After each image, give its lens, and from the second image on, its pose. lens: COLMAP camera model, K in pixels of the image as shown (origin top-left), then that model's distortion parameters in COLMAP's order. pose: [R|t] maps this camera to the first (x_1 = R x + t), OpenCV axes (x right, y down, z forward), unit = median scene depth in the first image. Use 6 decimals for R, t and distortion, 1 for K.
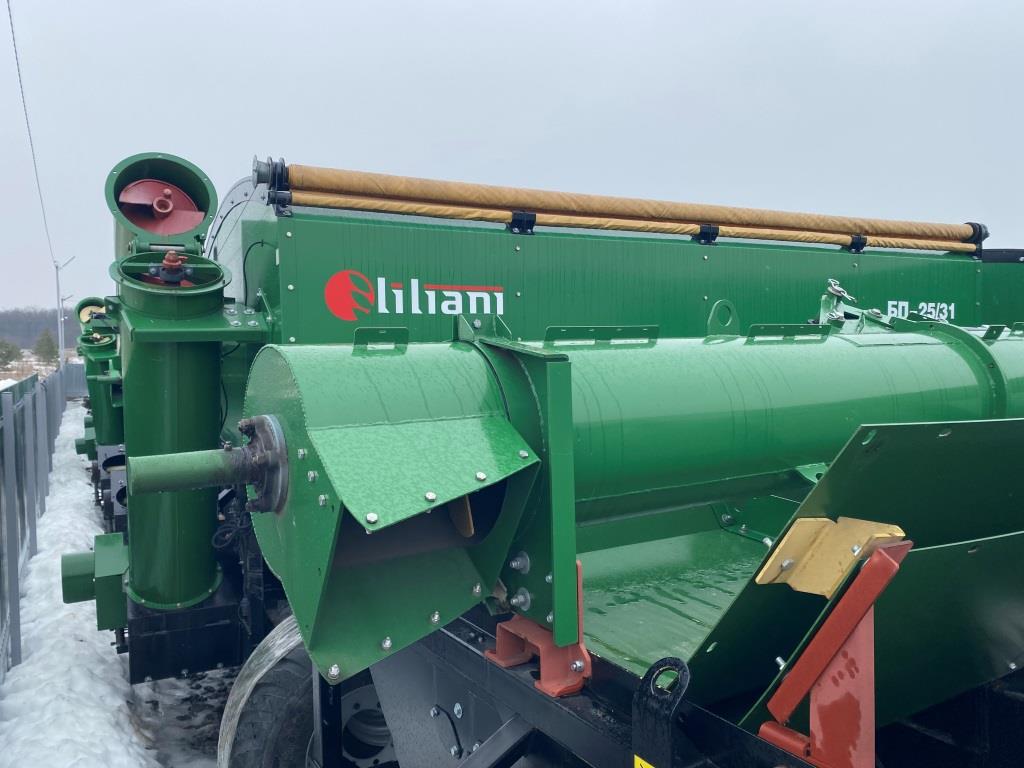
lens RADIAL K [[771.4, 0, 506.3], [0, 771.4, 384.6], [0, 0, 1]] dist [0.018471, -0.026275]
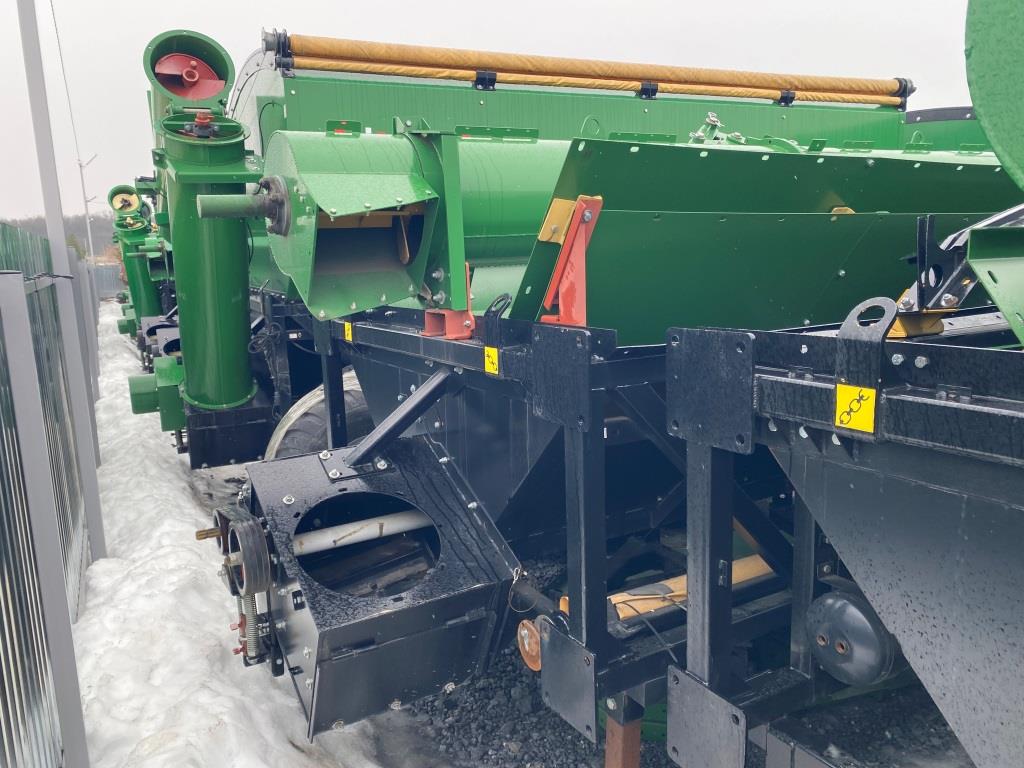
lens RADIAL K [[771.4, 0, 506.3], [0, 771.4, 384.6], [0, 0, 1]] dist [0.018471, -0.026275]
pose [[0.999347, -0.013737, -0.033419, 0.093519], [0.017934, 0.991520, 0.128711, 0.112649], [0.031368, -0.129226, 0.991119, -0.275625]]
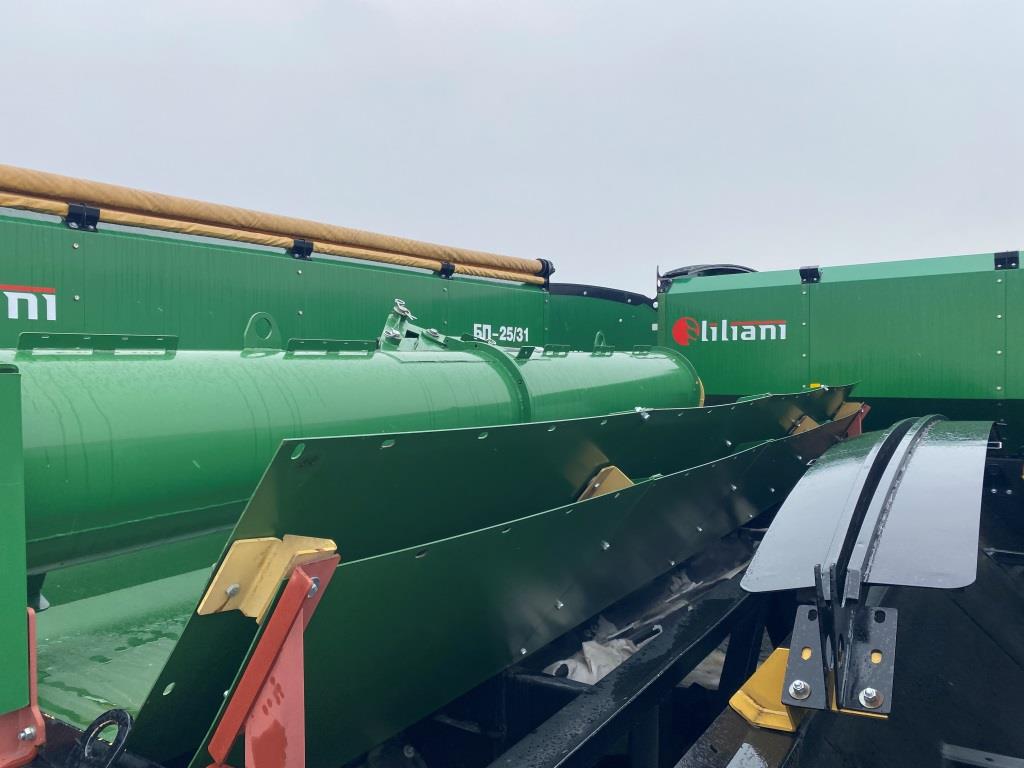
lens RADIAL K [[766.6, 0, 513.6], [0, 766.6, 371.0], [0, 0, 1]] dist [0.010155, -0.026042]
pose [[0.893647, 0.012793, 0.448588, 0.075413], [0.004533, 0.999285, -0.037529, 0.000912], [-0.448748, 0.035572, 0.892950, 0.001546]]
